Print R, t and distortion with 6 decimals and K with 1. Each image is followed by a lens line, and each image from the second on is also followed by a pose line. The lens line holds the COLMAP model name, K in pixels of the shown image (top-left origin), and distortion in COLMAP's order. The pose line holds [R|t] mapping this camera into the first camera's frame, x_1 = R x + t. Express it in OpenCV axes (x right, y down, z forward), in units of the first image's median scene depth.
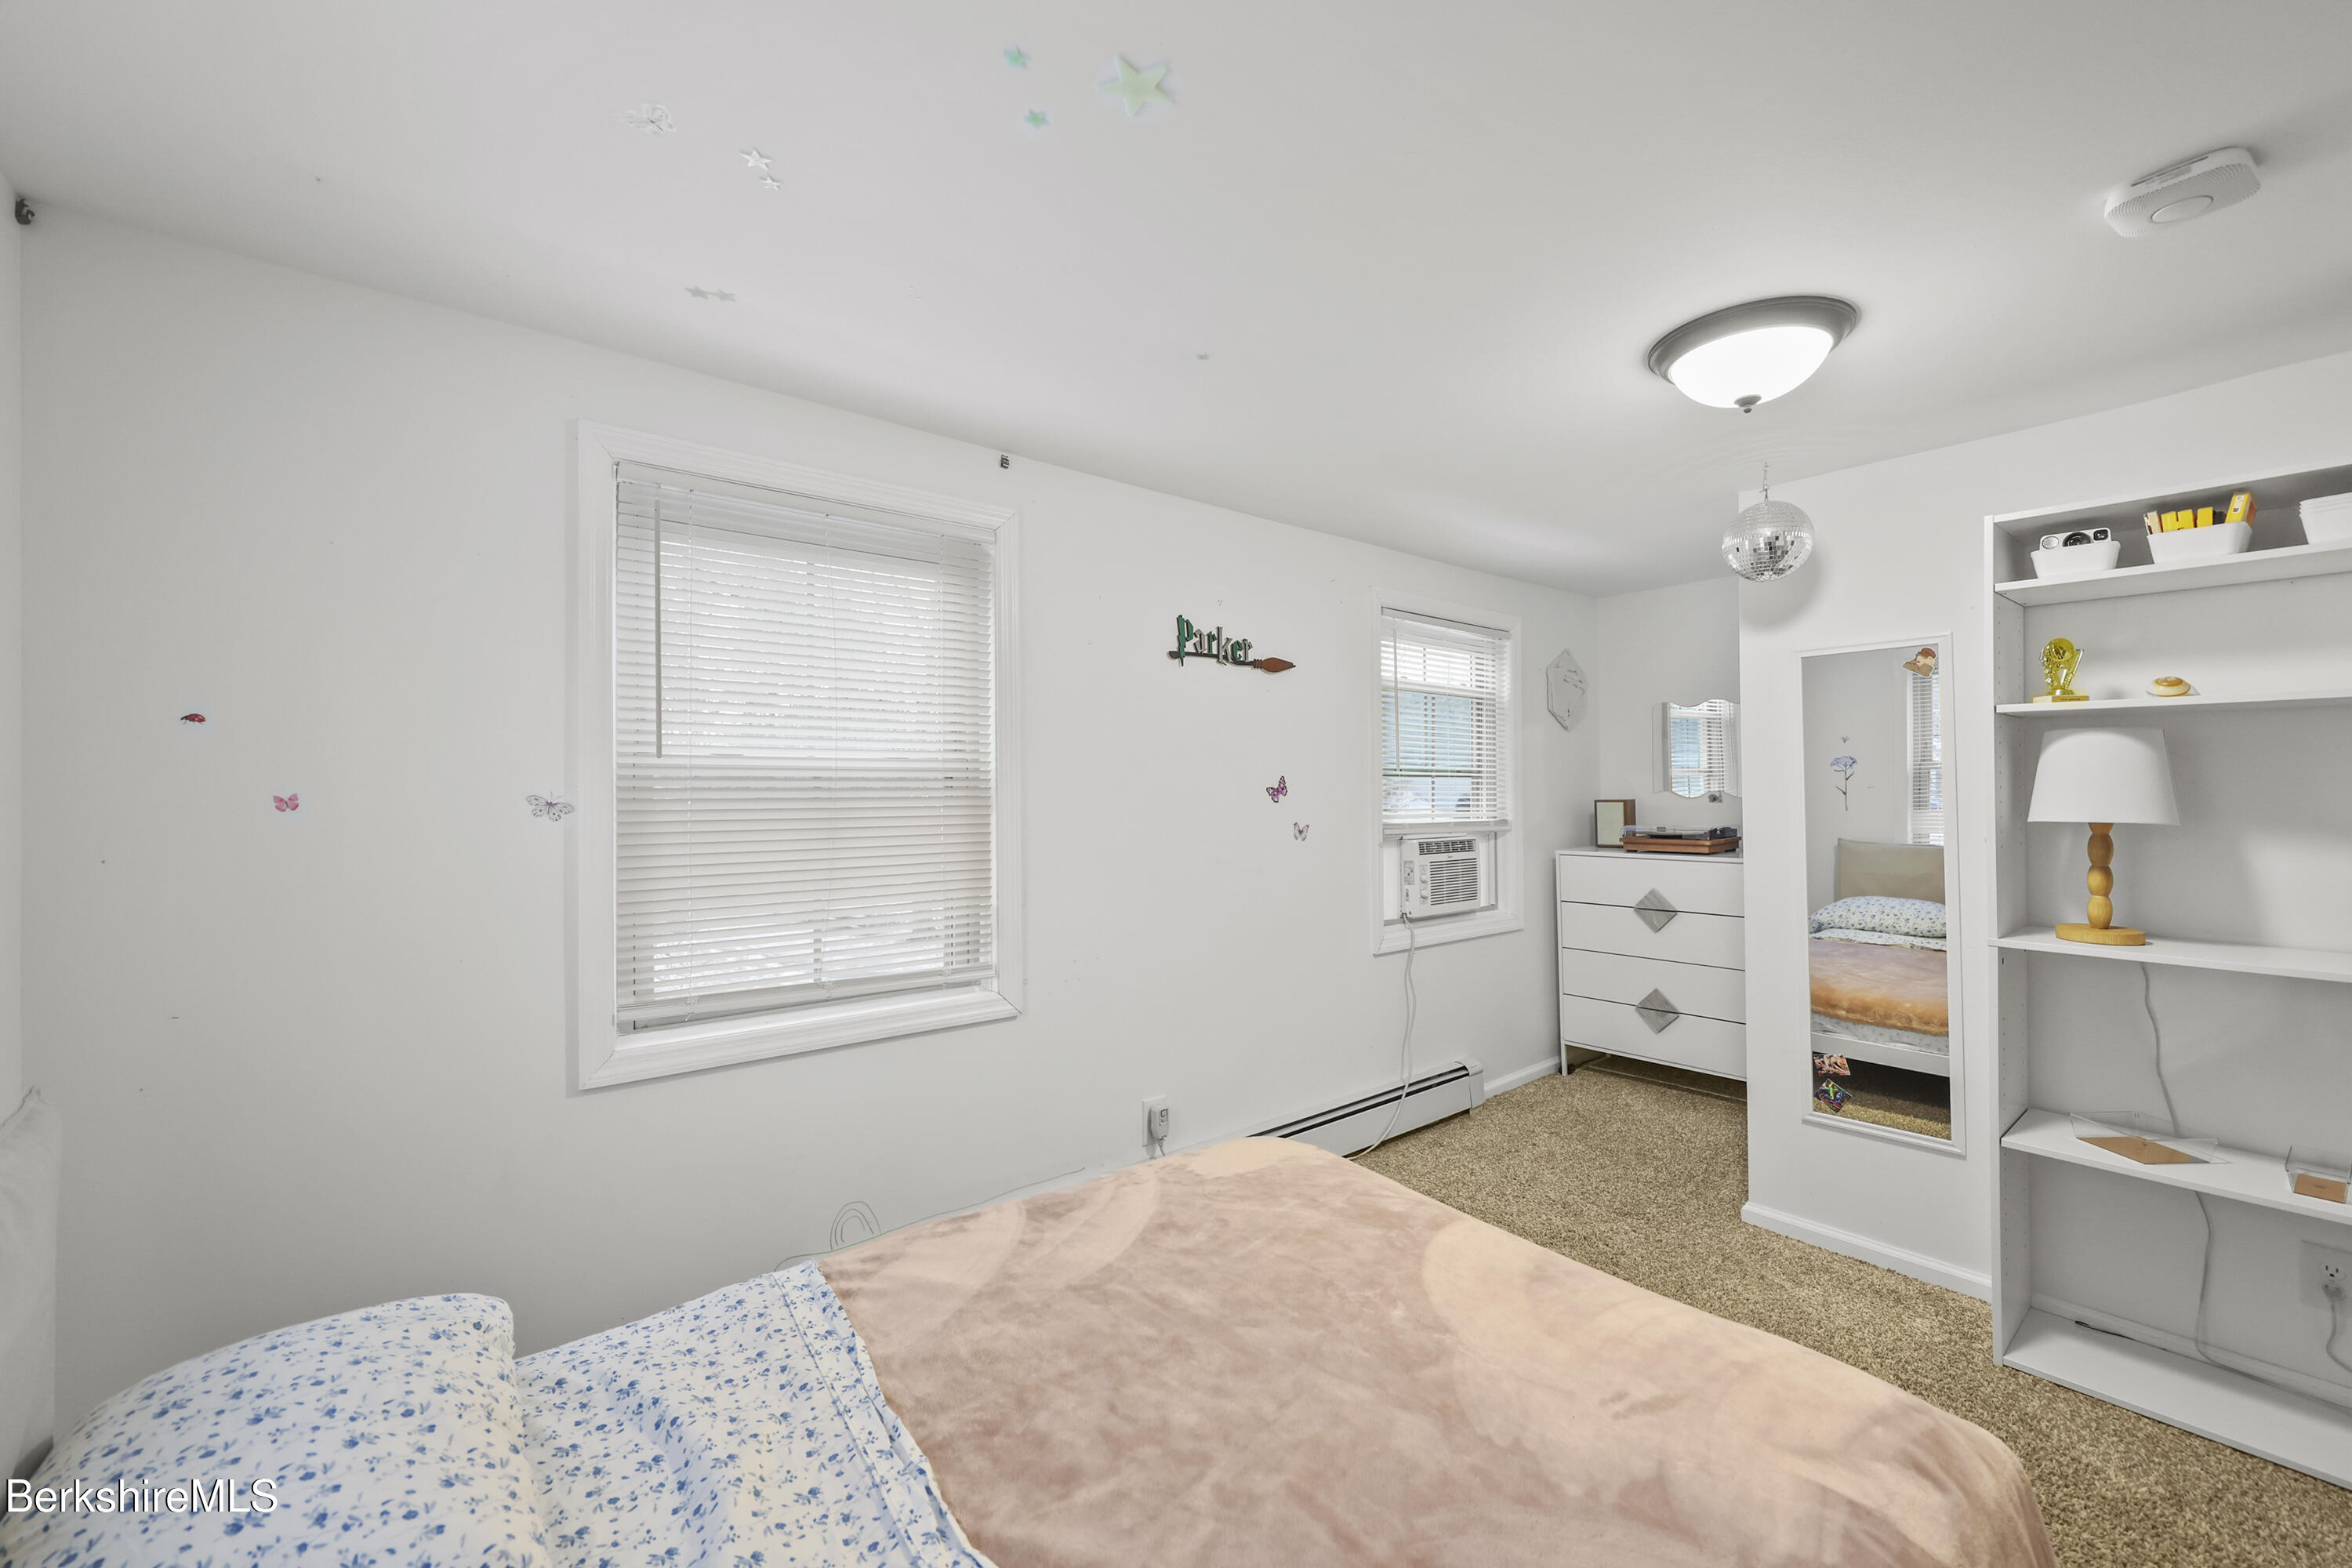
lens RADIAL K [[949.2, 0, 1178.7], [0, 949.2, 781.7], [0, 0, 1]] dist [-0.000364, -0.000159]
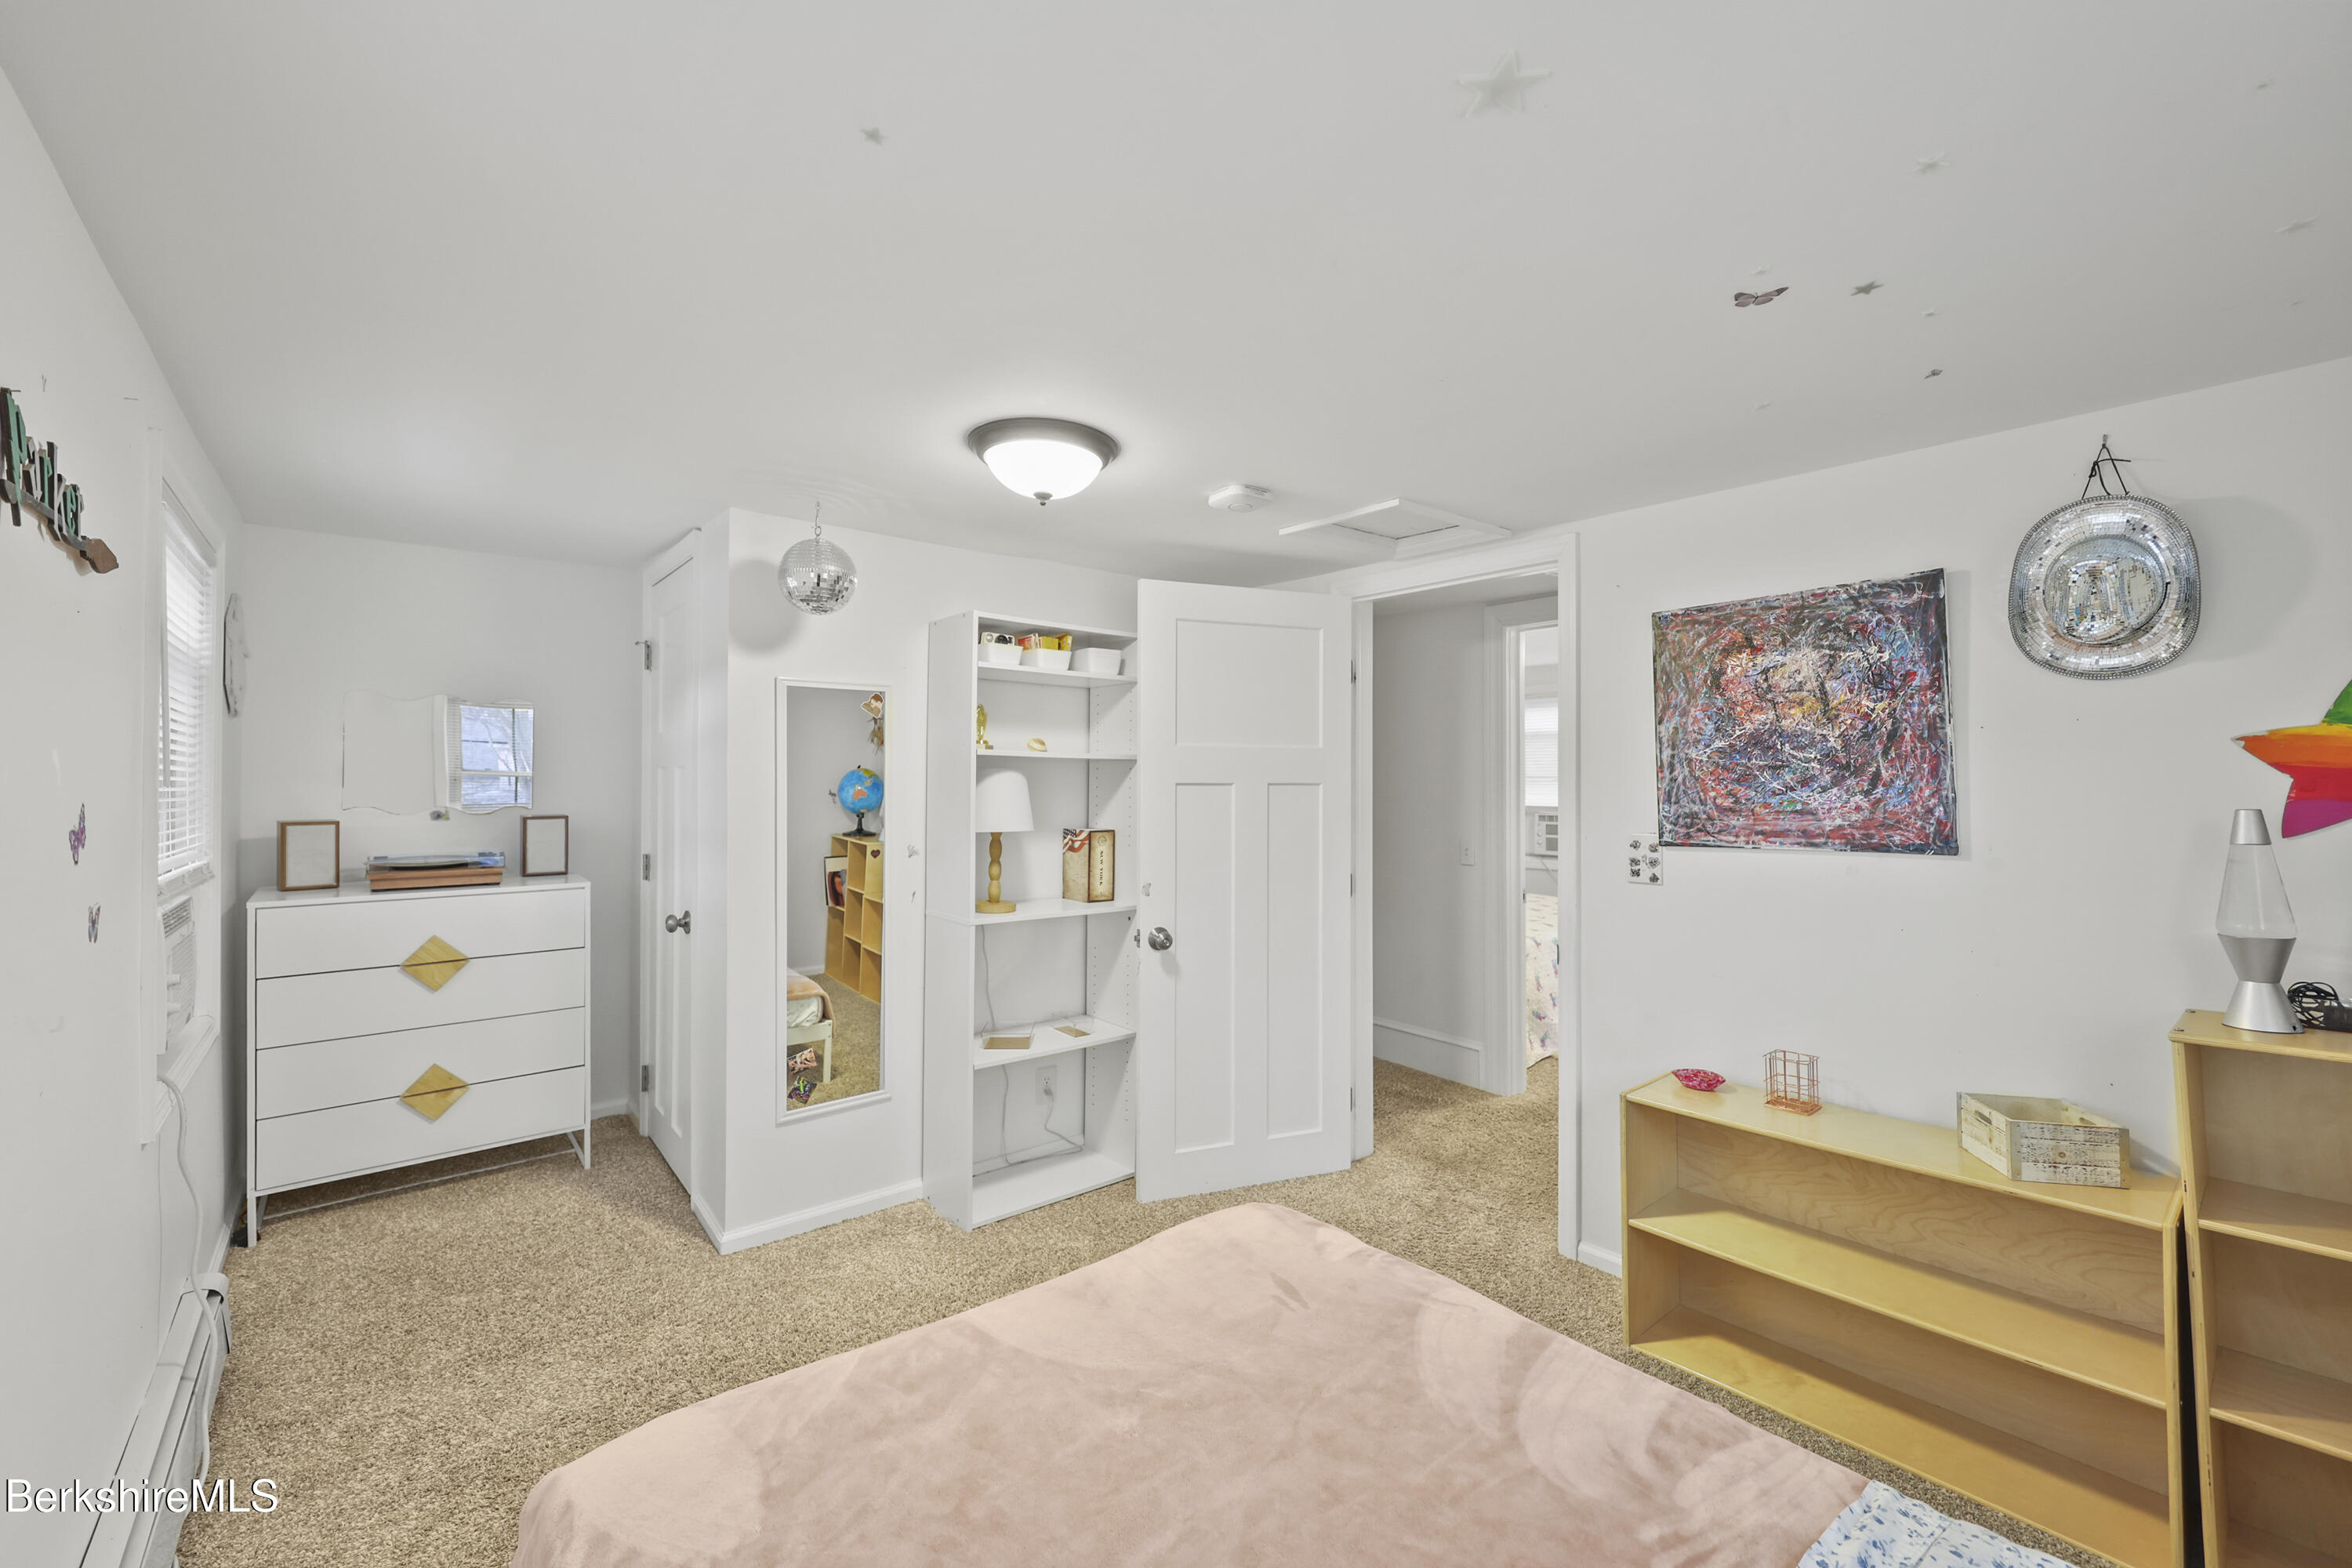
lens RADIAL K [[961.5, 0, 1184.4], [0, 961.5, 776.2], [0, 0, 1]] dist [0.000053, 0.000033]
pose [[-0.023552, 0.008173, 0.999689, -0.458009], [-0.014209, 0.999863, -0.008509, -0.029500], [-0.999622, -0.014405, -0.023432, 0.627243]]
